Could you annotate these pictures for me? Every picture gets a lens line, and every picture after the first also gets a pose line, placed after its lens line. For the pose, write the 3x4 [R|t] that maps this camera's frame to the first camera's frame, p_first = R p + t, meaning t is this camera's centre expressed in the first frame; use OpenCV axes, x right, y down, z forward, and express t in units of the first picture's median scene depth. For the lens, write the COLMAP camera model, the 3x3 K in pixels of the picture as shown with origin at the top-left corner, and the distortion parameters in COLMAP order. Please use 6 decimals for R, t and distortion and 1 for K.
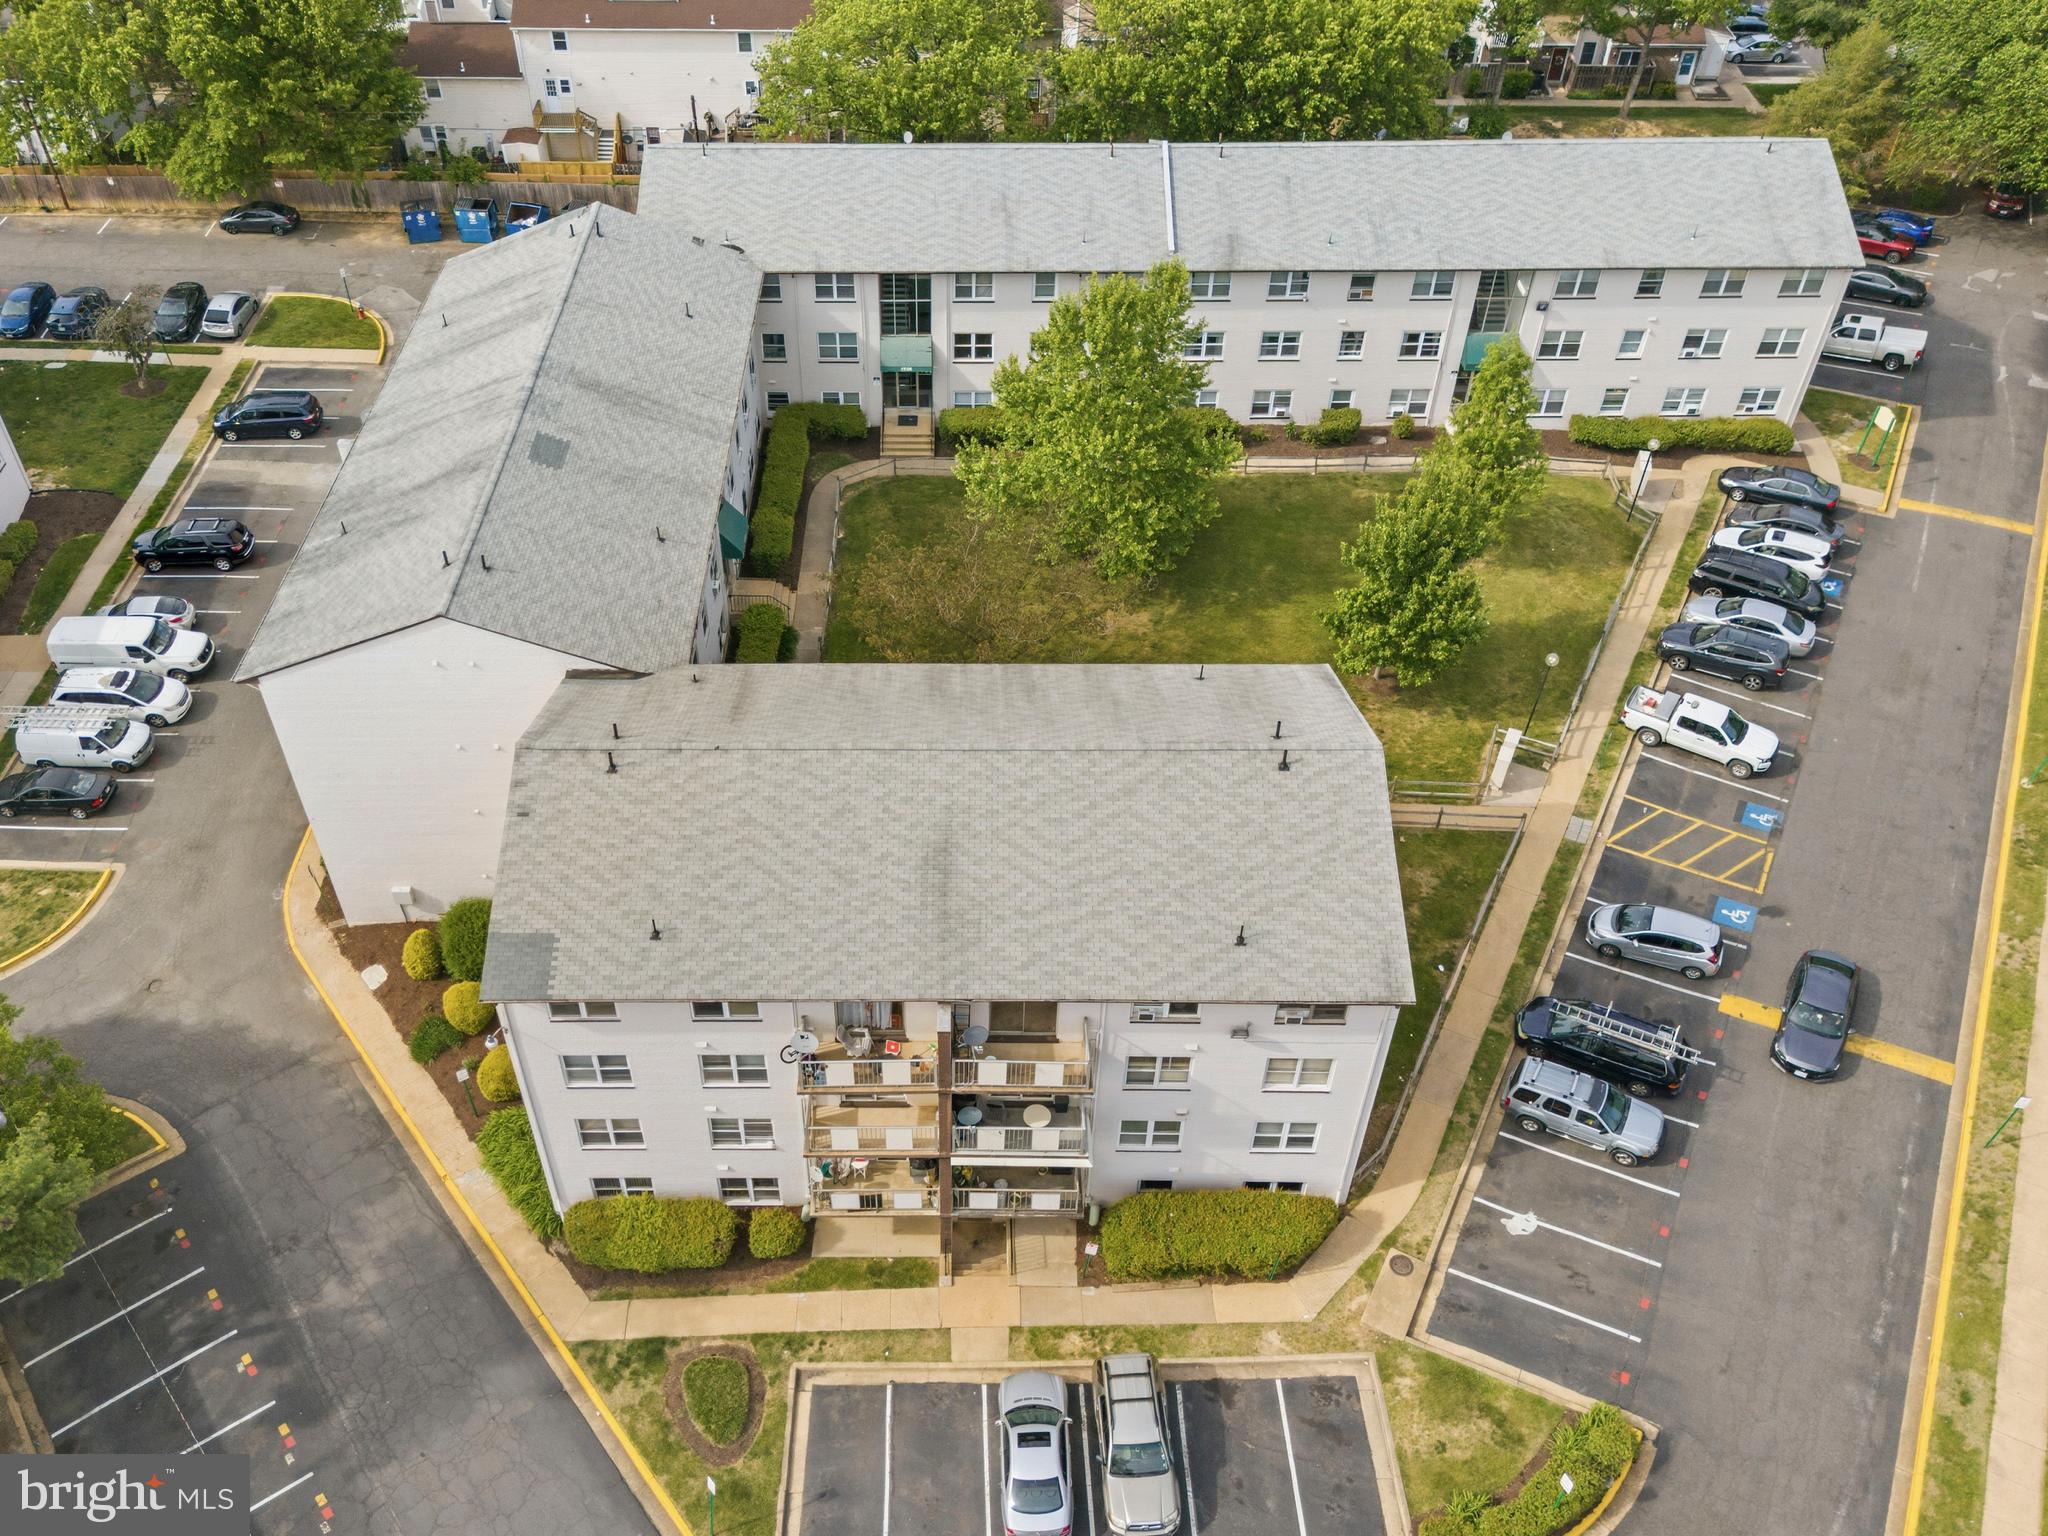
lens RADIAL K [[1604.1, 0, 960.3], [0, 1604.1, 770.4], [0, 0, 1]] dist [0.075688, -0.077922]
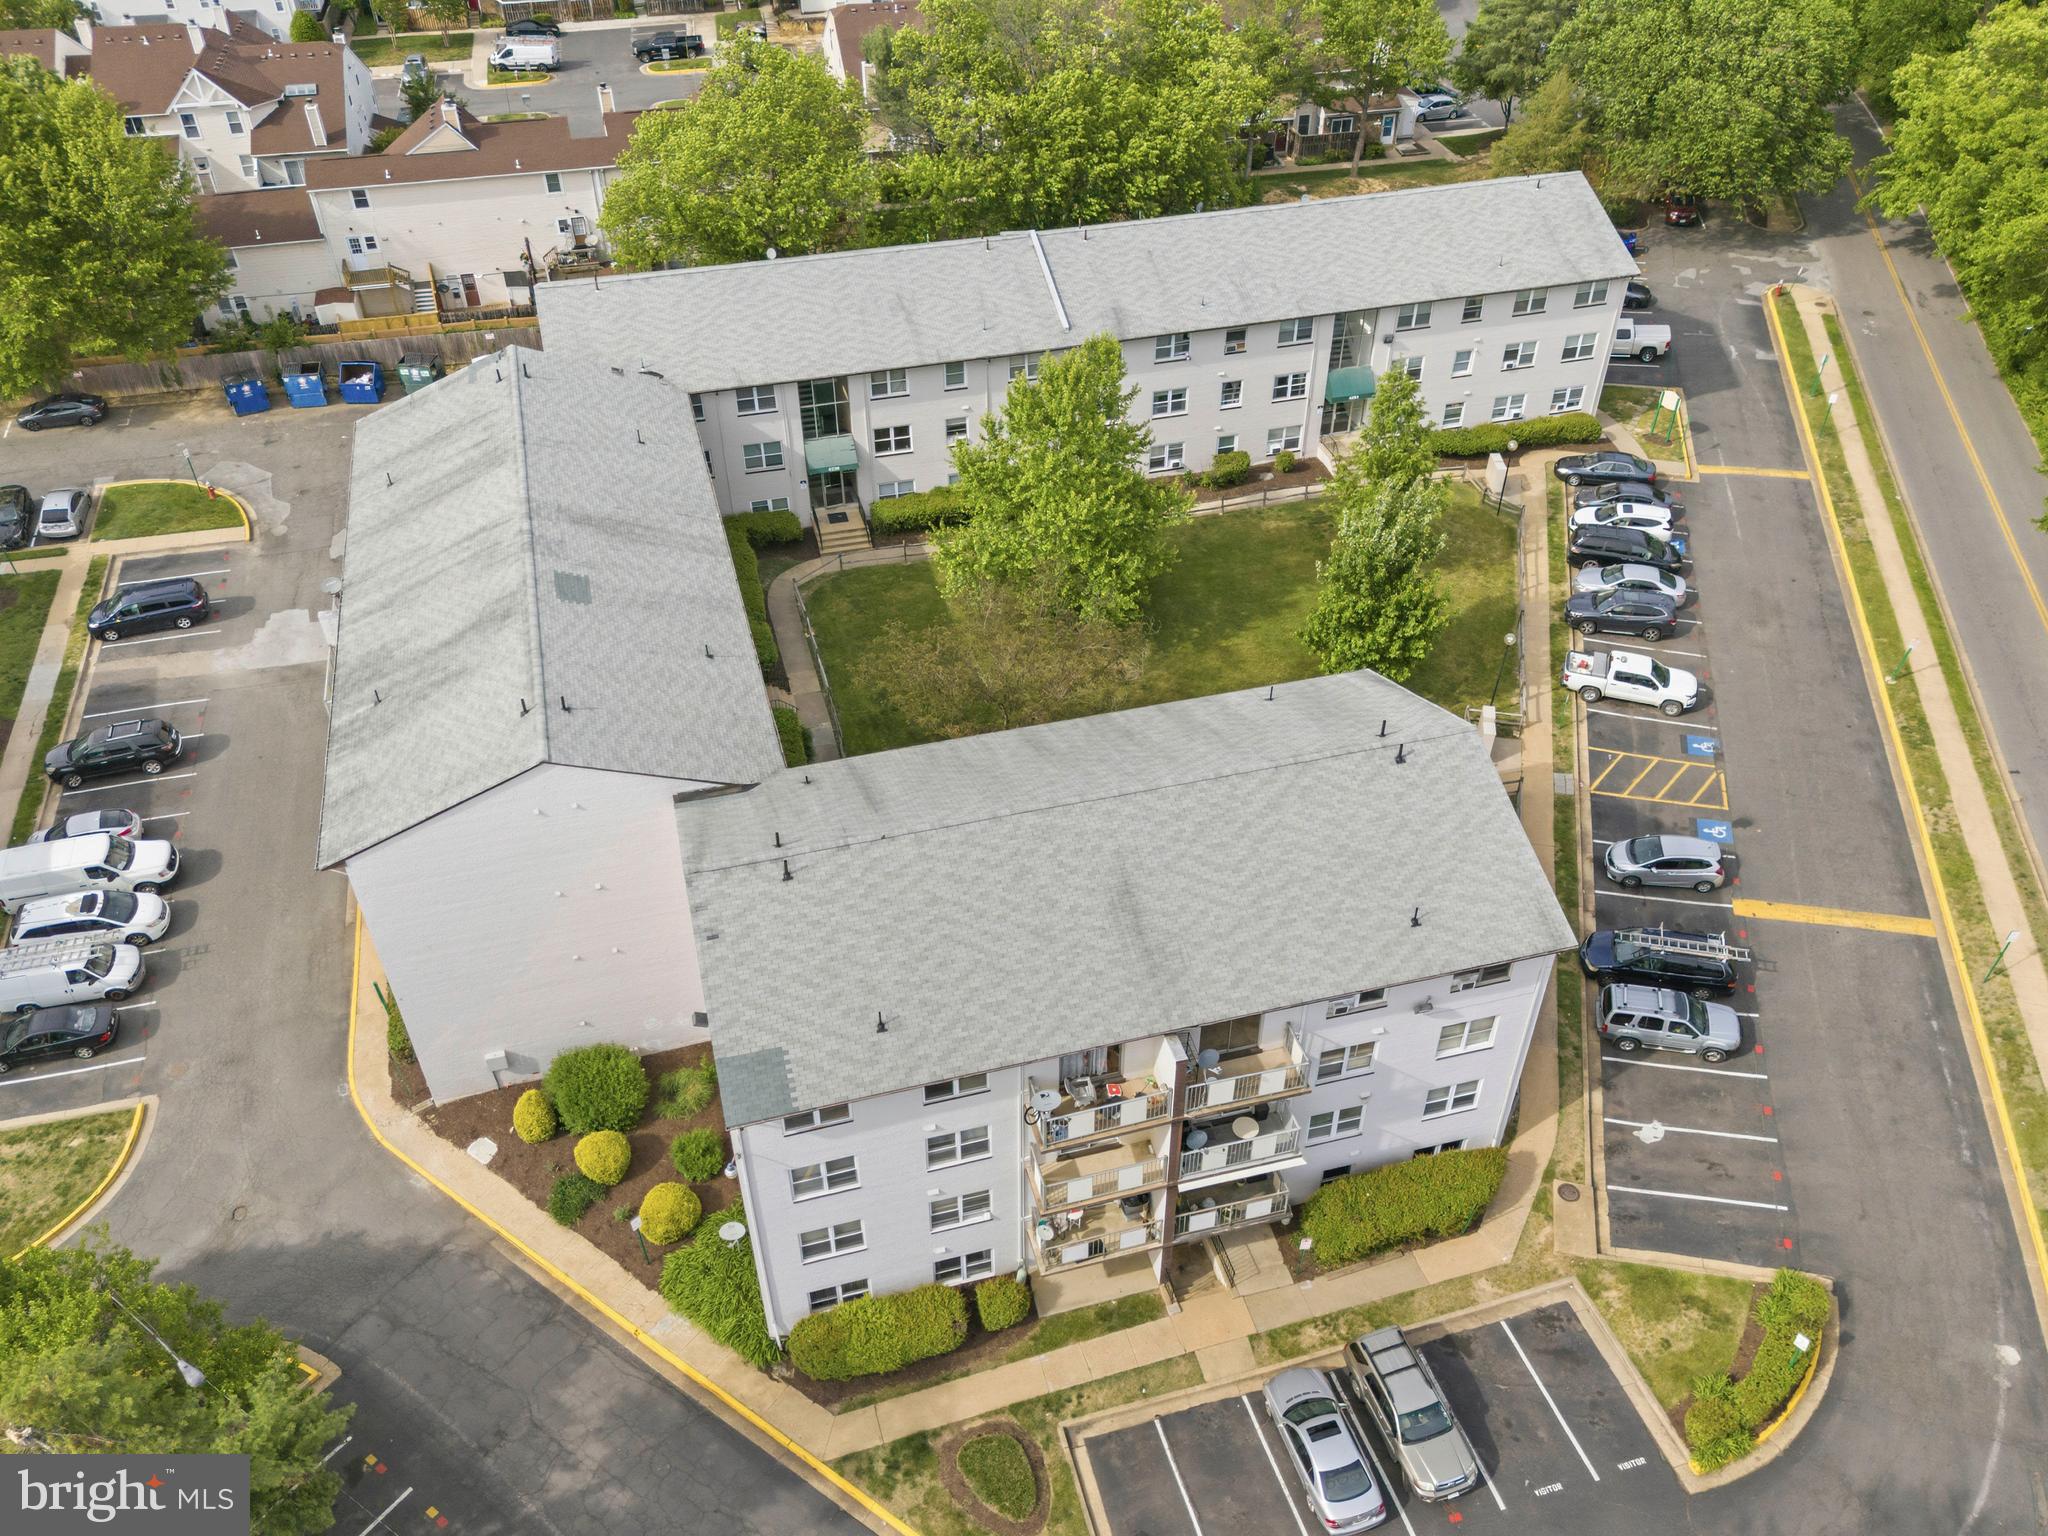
lens RADIAL K [[1551.5, 0, 1024.0], [0, 1551.5, 768.0], [0, 0, 1]] dist [0.075595, -0.072895]
pose [[0.964091, -0.171606, 0.202682, -0.194632], [0.181698, 0.982829, -0.032140, -0.007094], [-0.193686, 0.067812, 0.978717, 0.012250]]
